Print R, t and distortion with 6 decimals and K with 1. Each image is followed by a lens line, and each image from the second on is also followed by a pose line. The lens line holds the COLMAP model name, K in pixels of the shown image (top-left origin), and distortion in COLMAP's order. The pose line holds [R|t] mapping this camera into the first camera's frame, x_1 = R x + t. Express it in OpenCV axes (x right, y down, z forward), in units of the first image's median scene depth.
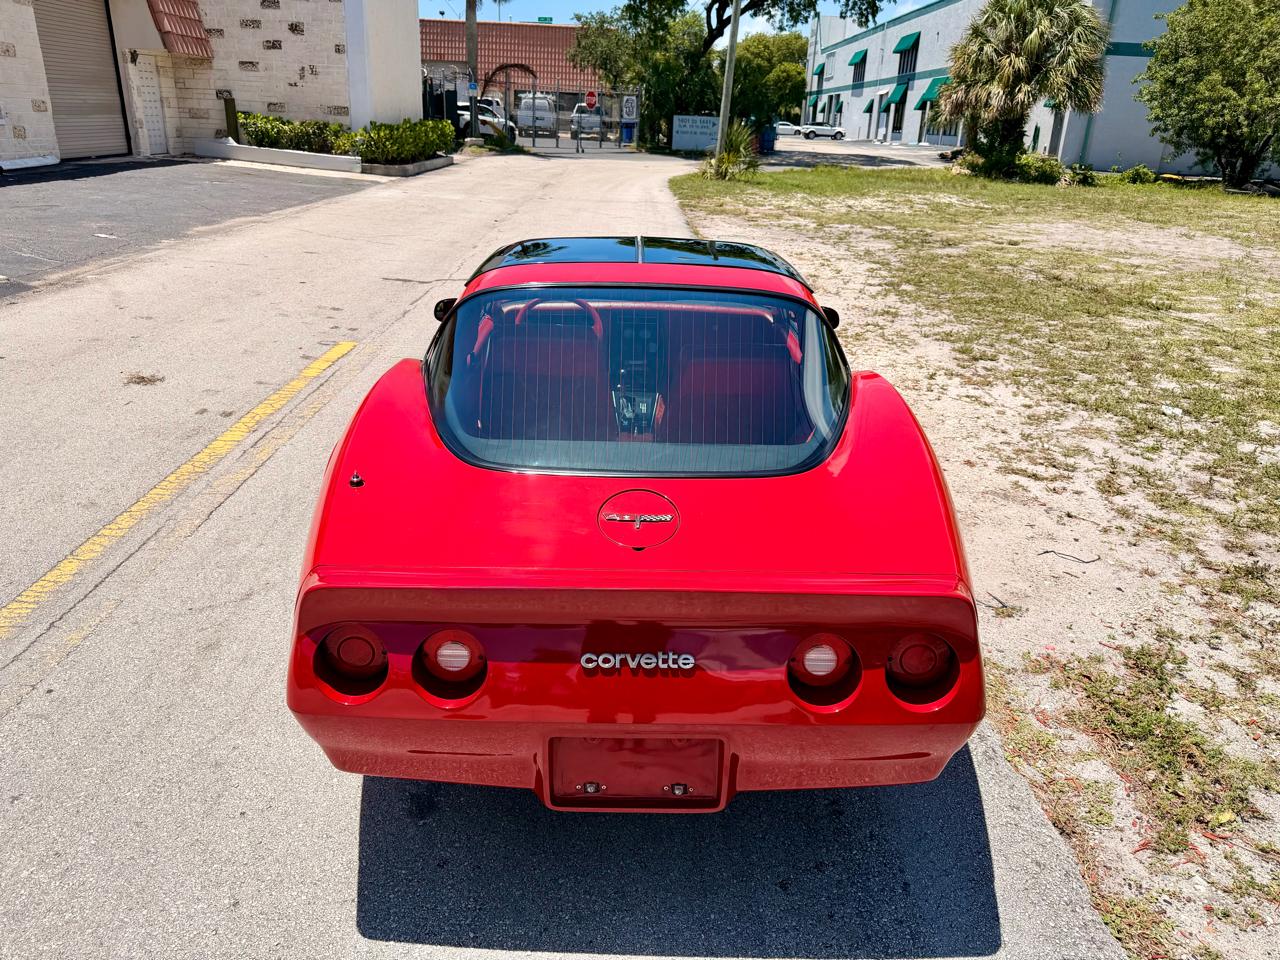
lens RADIAL K [[906.4, 0, 638.0], [0, 906.4, 479.3], [0, 0, 1]] dist [0.018129, -0.023582]
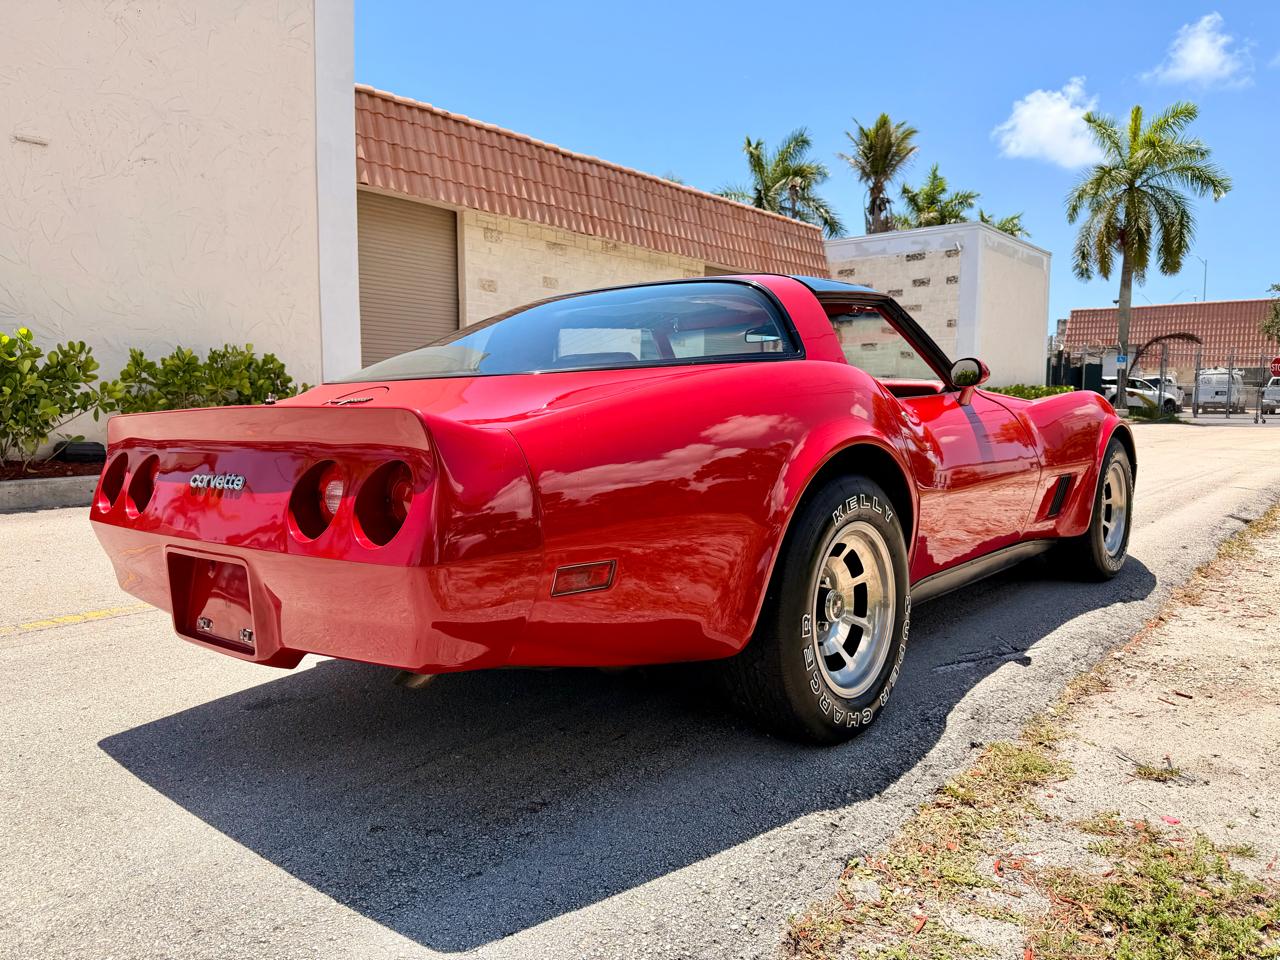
lens RADIAL K [[906.4, 0, 645.7], [0, 906.4, 493.0], [0, 0, 1]] dist [0.018129, -0.023582]
pose [[0.764489, 0.019913, -0.644329, 0.302701], [-0.208685, 0.953344, -0.218140, 0.097042], [0.609924, 0.301228, 0.732976, 0.152612]]
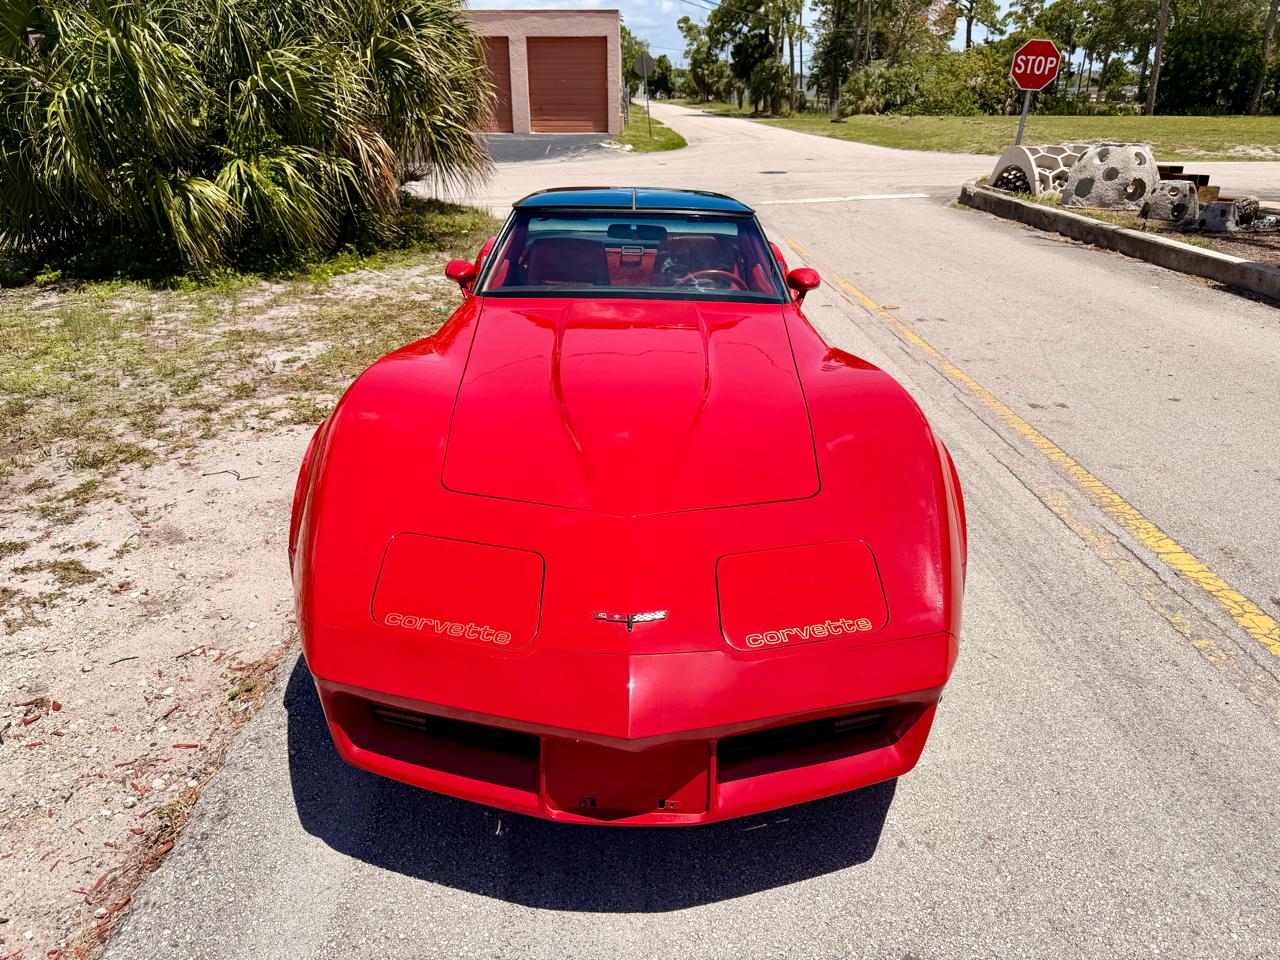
lens RADIAL K [[906.4, 0, 633.7], [0, 906.4, 479.0], [0, 0, 1]] dist [0.018129, -0.023582]
pose [[-0.999175, -0.038919, -0.011569, -0.000747], [-0.035907, 0.713984, 0.699241, -0.454148], [-0.018954, 0.699080, -0.714792, 1.154407]]
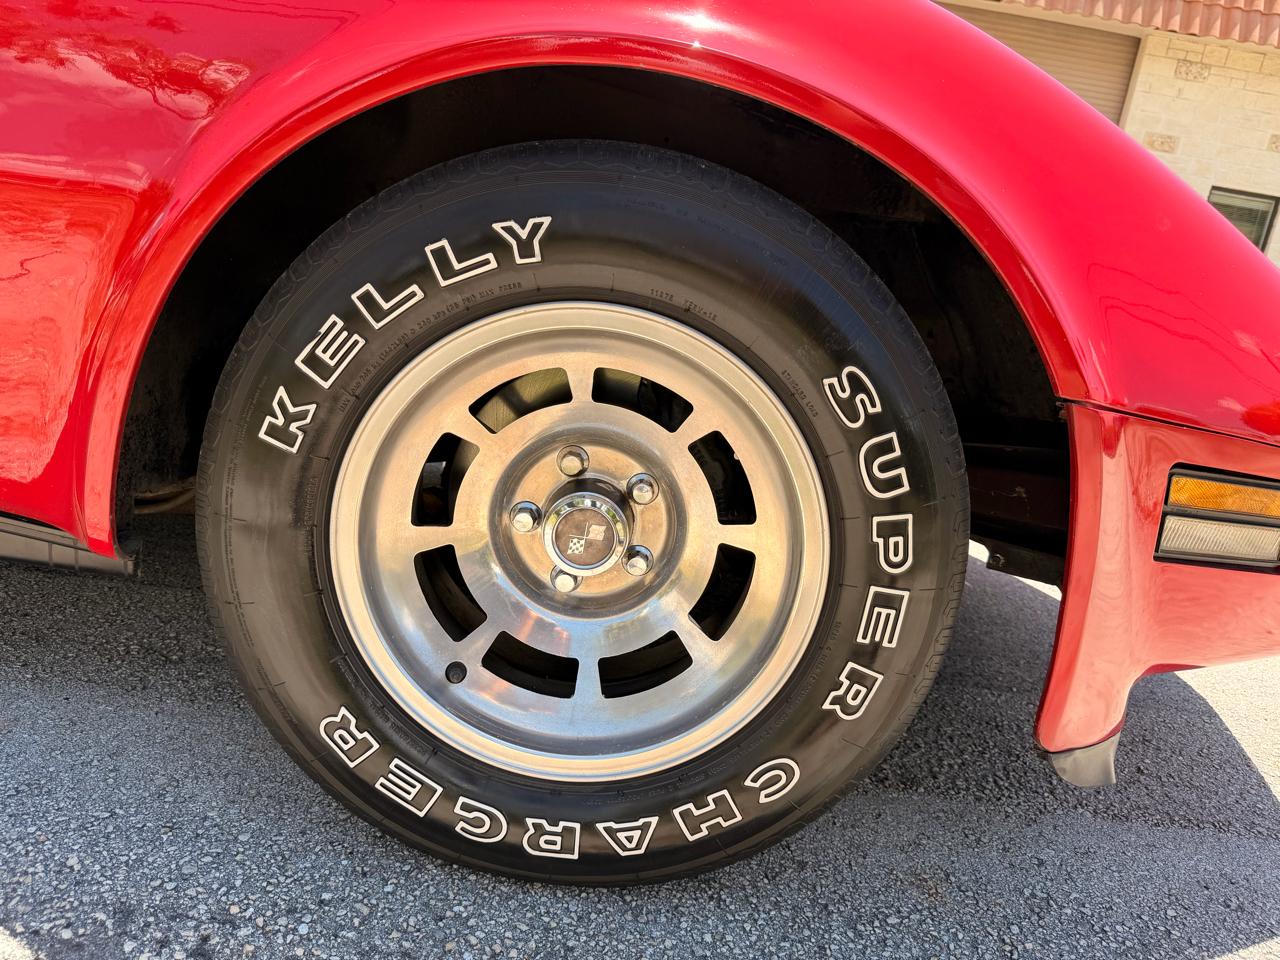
lens RADIAL K [[906.4, 0, 632.1], [0, 906.4, 484.7], [0, 0, 1]] dist [0.018129, -0.023582]
pose [[-0.008785, 0.204153, -0.978900, 0.256601], [-0.503004, 0.845167, 0.180776, -0.142316], [0.864239, 0.493979, 0.095265, 0.844357]]
